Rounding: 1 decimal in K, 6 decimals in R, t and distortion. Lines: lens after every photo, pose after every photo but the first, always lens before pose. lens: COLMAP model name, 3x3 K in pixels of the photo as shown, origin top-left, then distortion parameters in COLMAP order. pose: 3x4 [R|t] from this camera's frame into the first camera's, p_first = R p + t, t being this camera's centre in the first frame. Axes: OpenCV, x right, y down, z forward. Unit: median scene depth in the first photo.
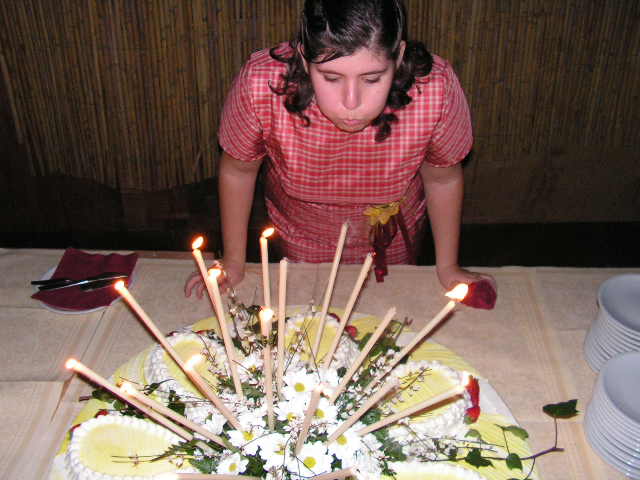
lens RADIAL K [[686.2, 0, 334.8], [0, 686.2, 215.5], [0, 0, 1]] dist [-0.145054, 0.000000]
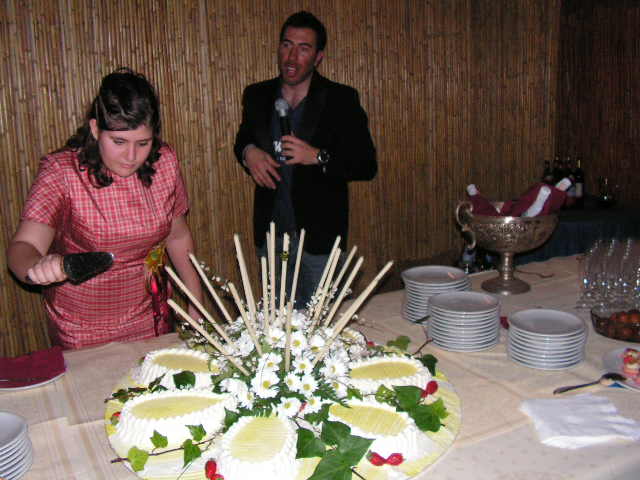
lens RADIAL K [[686.2, 0, 306.2], [0, 686.2, 221.8], [0, 0, 1]] dist [-0.145054, 0.000000]
pose [[0.873408, -0.125967, 0.470415, -0.427877], [0.281710, 0.918629, -0.277056, 0.298969], [-0.397237, 0.374503, 0.837824, -0.235553]]
